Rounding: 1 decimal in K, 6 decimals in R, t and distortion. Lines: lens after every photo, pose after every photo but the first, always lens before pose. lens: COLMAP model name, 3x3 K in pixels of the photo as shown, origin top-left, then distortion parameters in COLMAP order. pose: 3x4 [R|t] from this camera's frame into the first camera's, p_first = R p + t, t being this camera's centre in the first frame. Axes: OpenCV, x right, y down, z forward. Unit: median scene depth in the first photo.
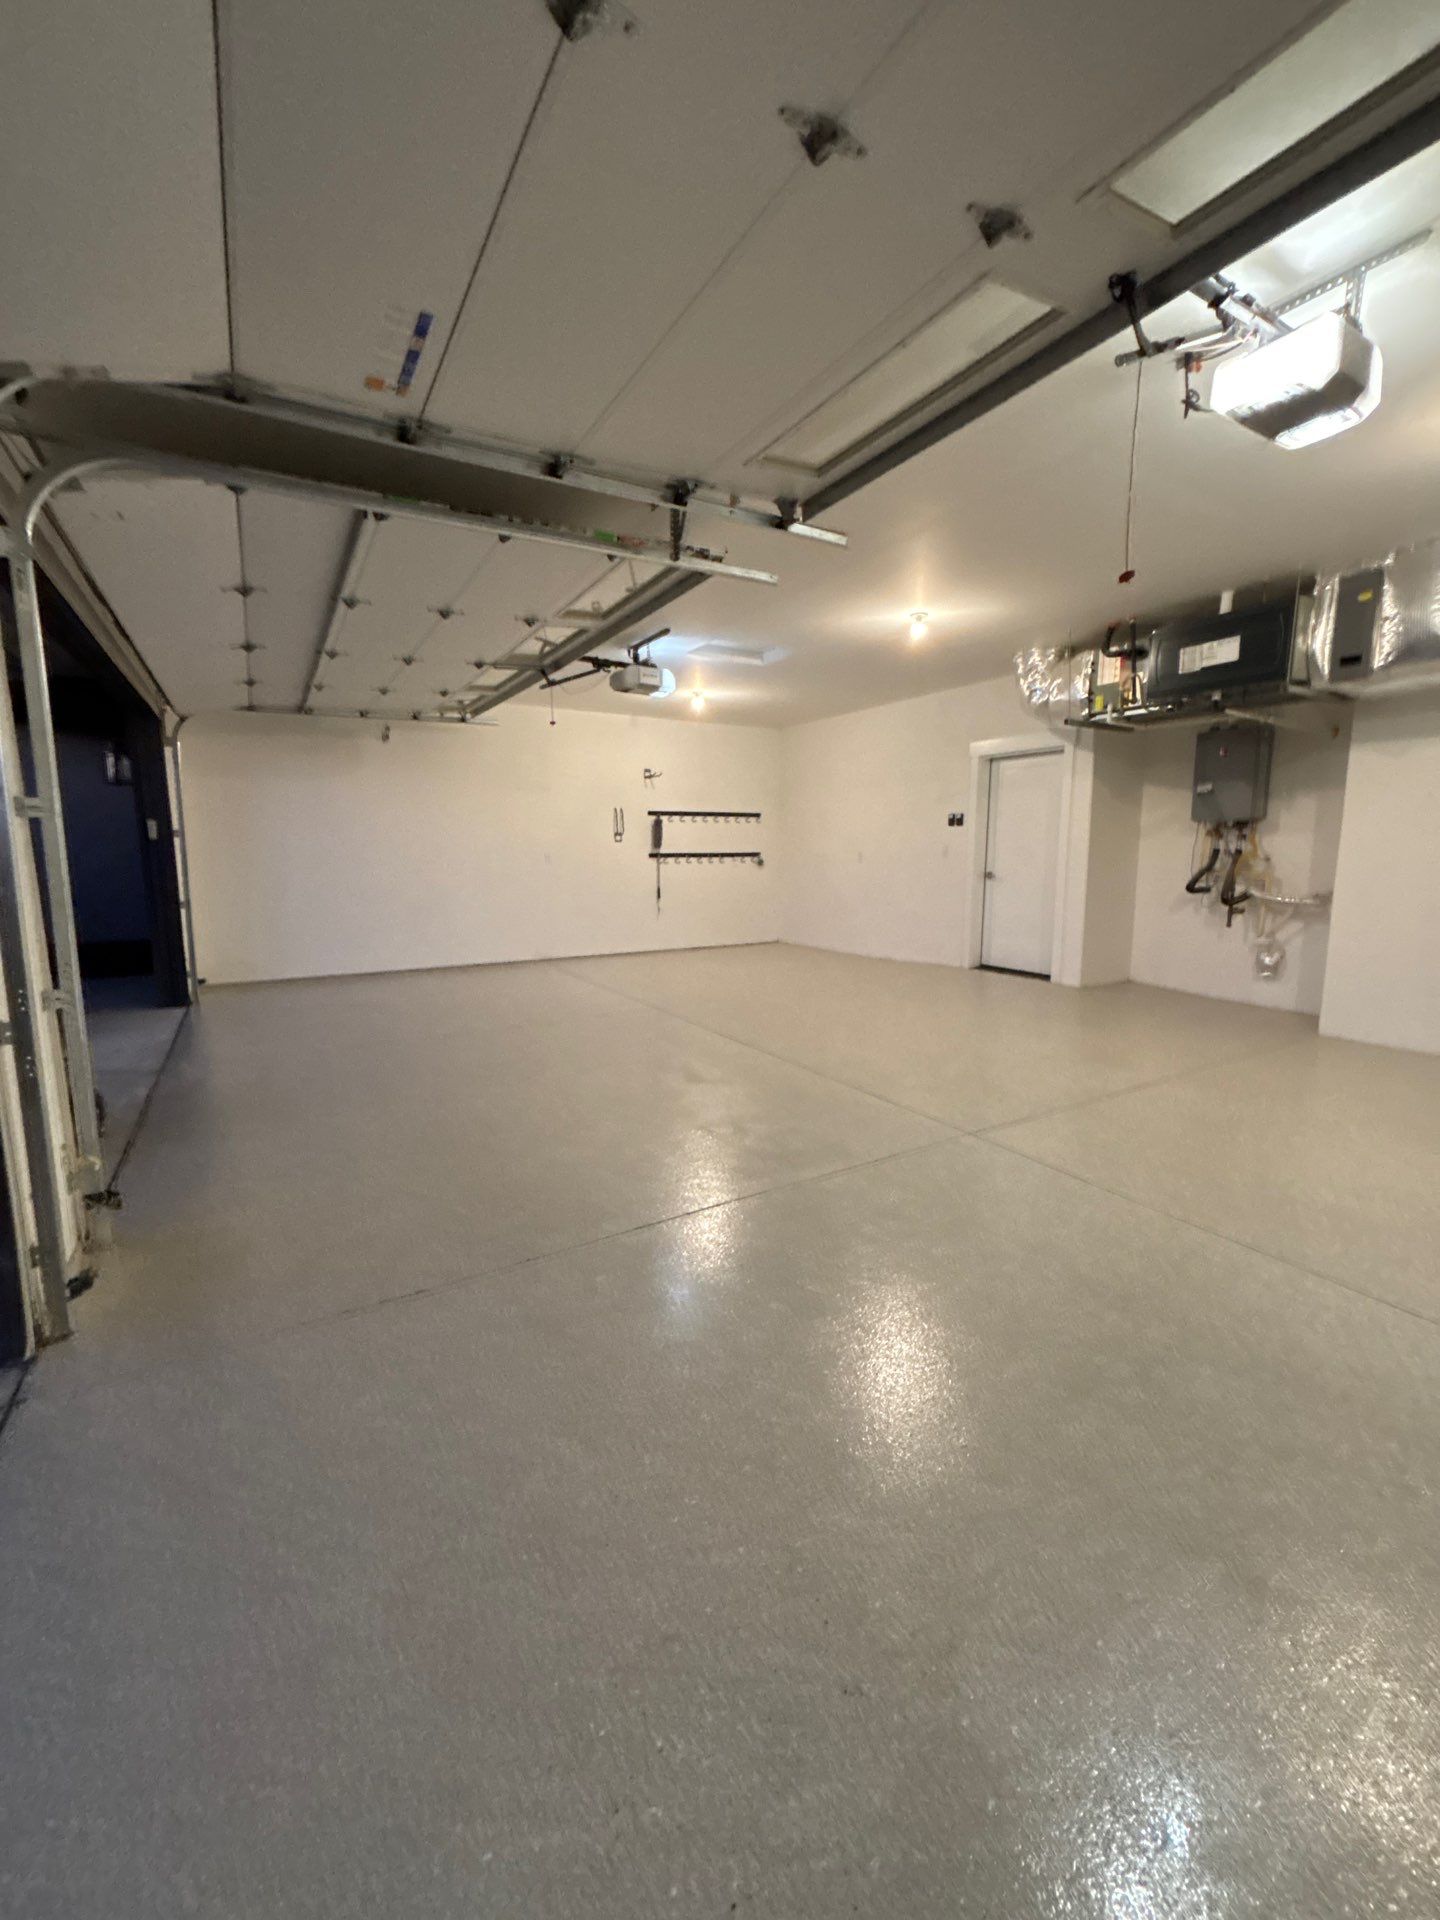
lens RADIAL K [[774.2, 0, 725.0], [0, 774.2, 961.4], [0, 0, 1]] dist [-0.002018, -0.000041]
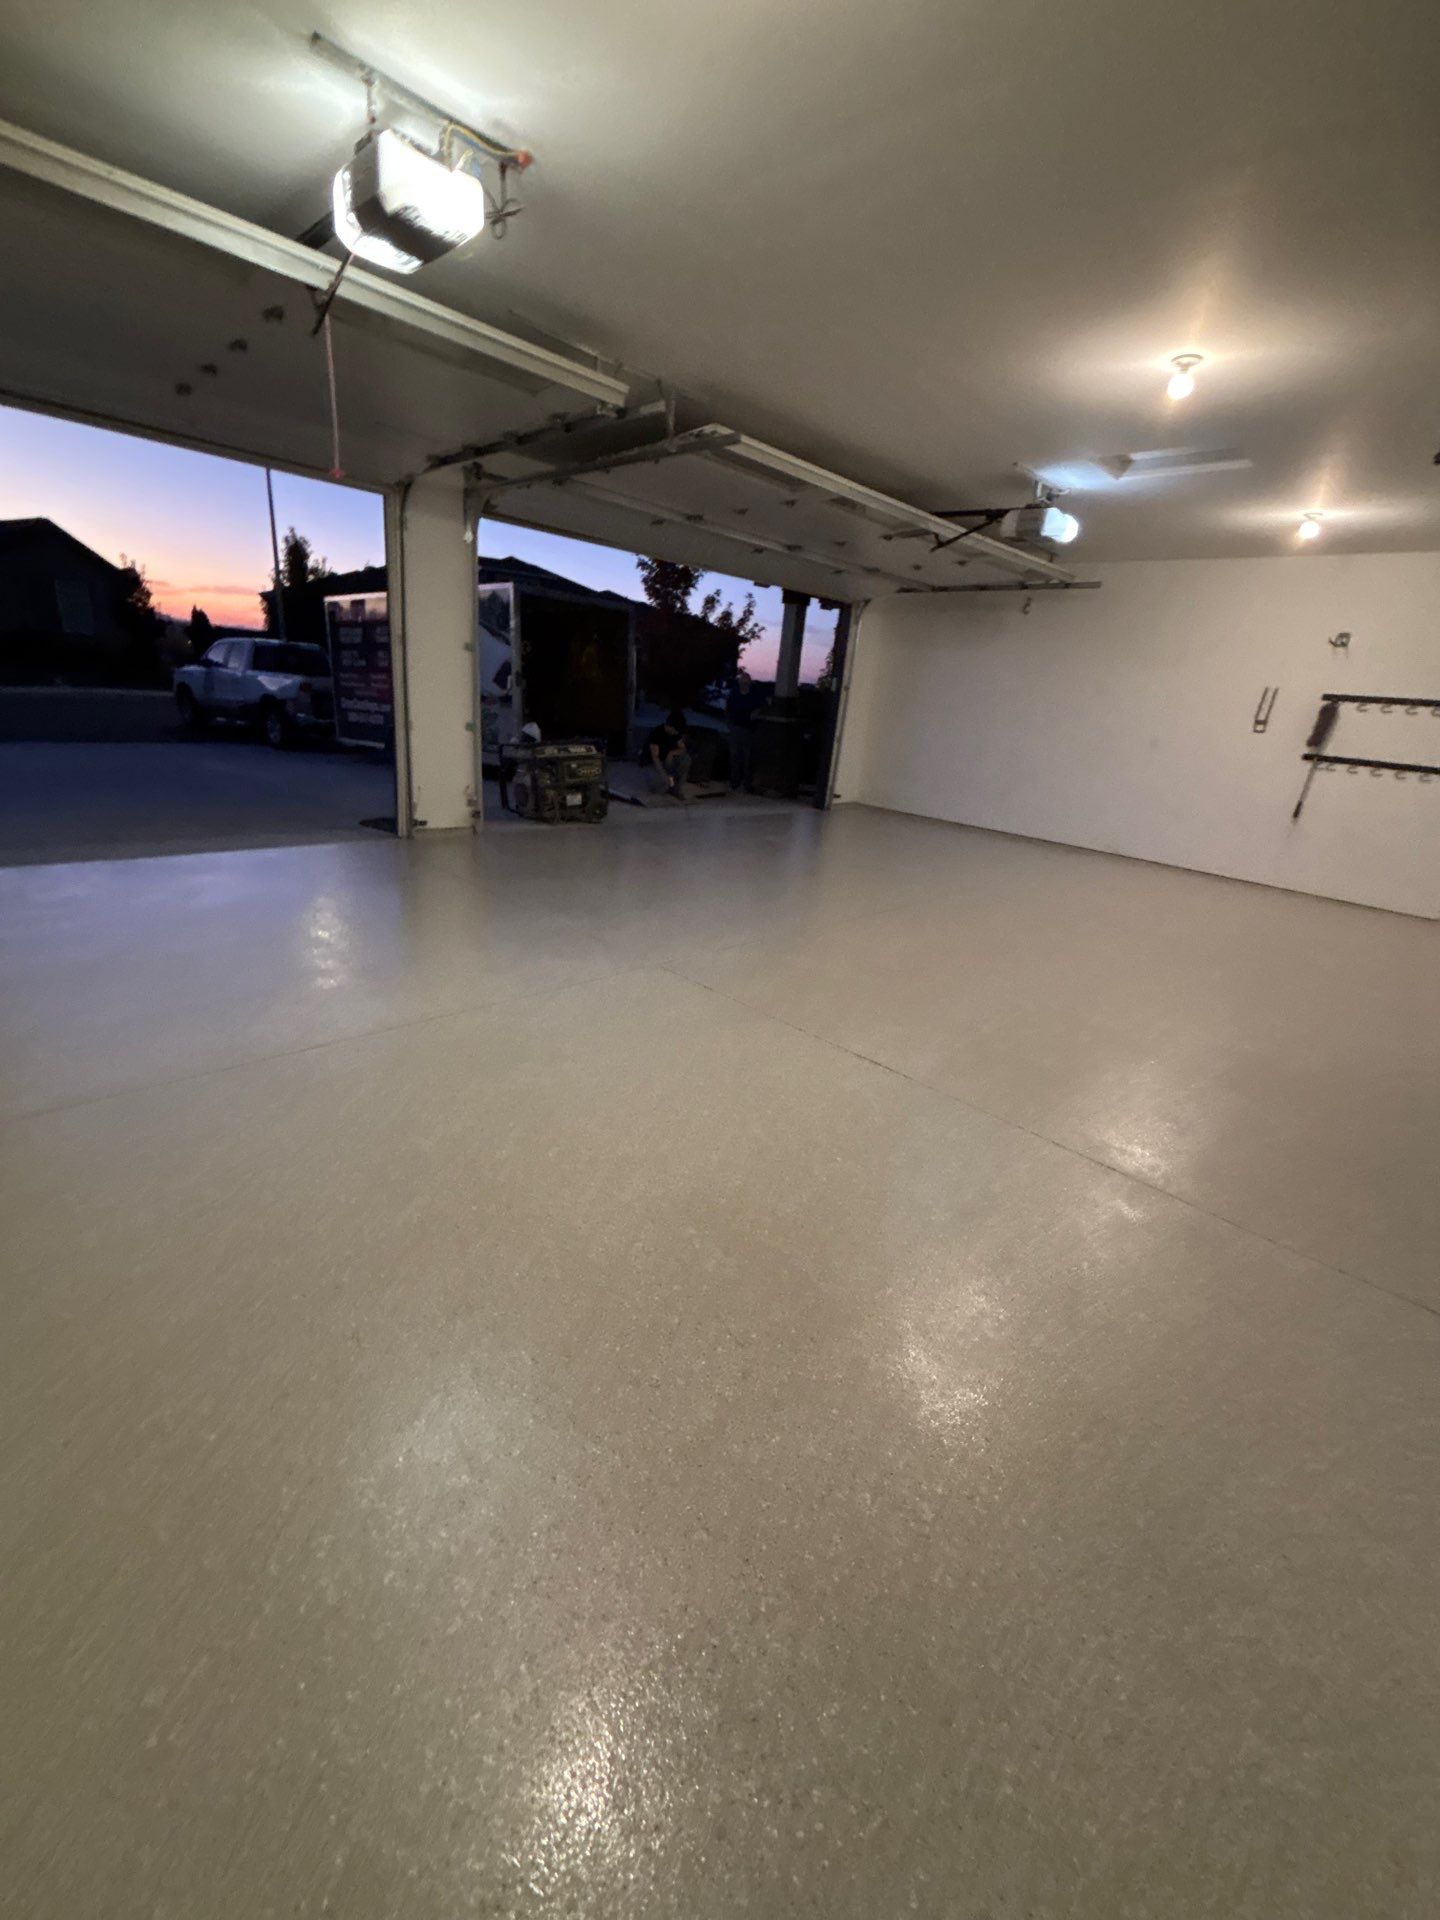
lens RADIAL K [[774.2, 0, 725.0], [0, 774.2, 961.4], [0, 0, 1]] dist [-0.002018, -0.000041]
pose [[0.239864, 0.346510, -0.906861, 0.718387], [-0.229804, 0.927849, 0.293746, -0.066185], [0.943215, 0.137942, 0.302187, 0.413696]]
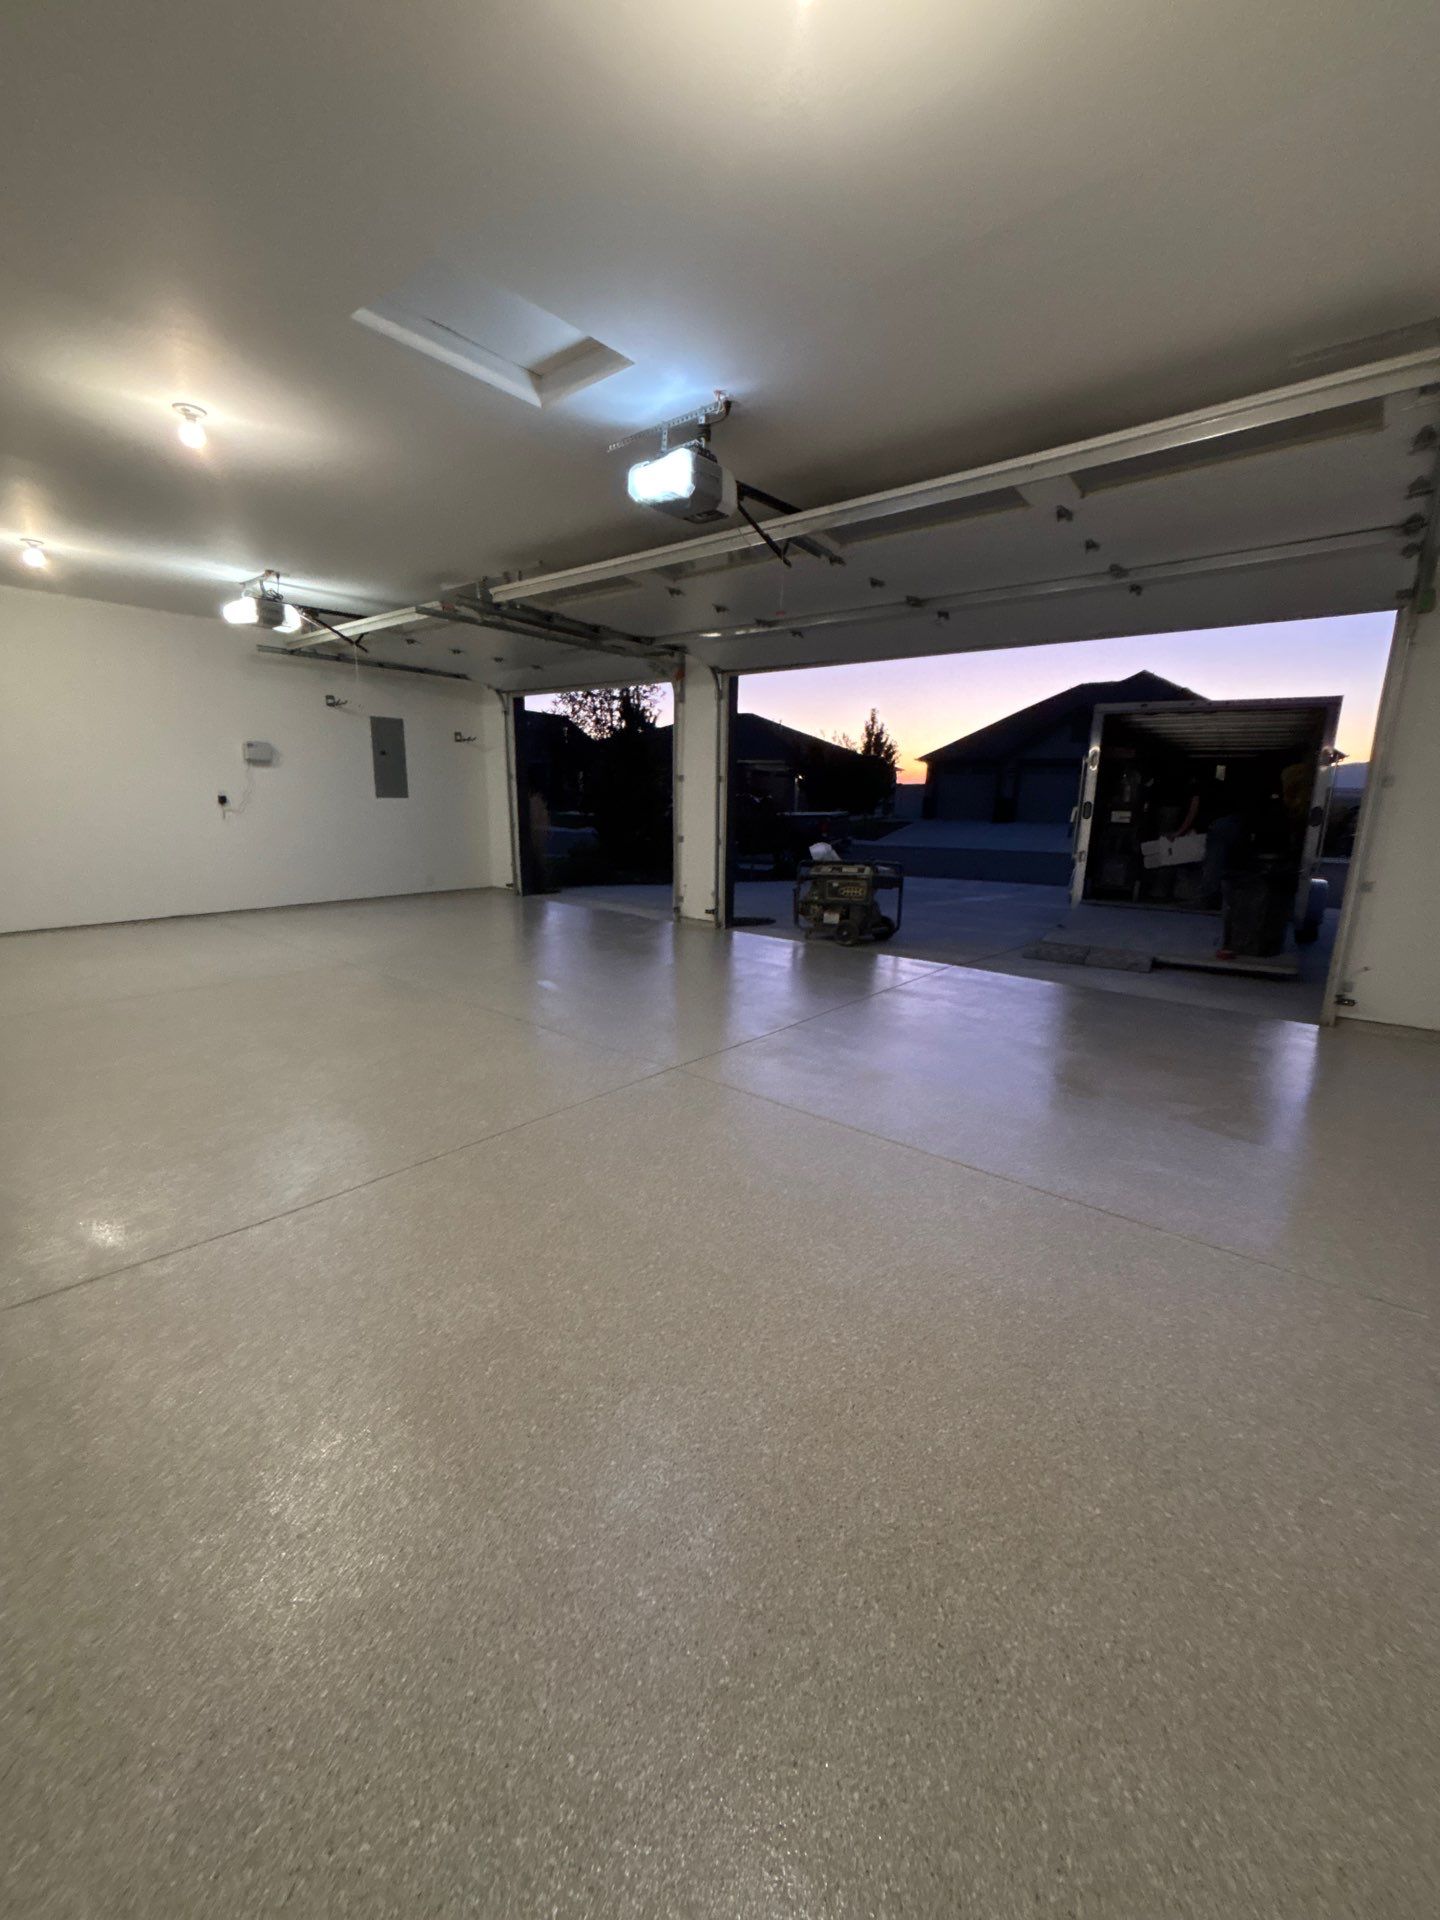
lens RADIAL K [[774.2, 0, 725.0], [0, 774.2, 961.4], [0, 0, 1]] dist [-0.002018, -0.000041]
pose [[-0.932857, 0.066021, -0.354145, 0.171474], [-0.065578, 0.935516, 0.347145, -0.195374], [0.354227, 0.347061, -0.868373, 1.297328]]
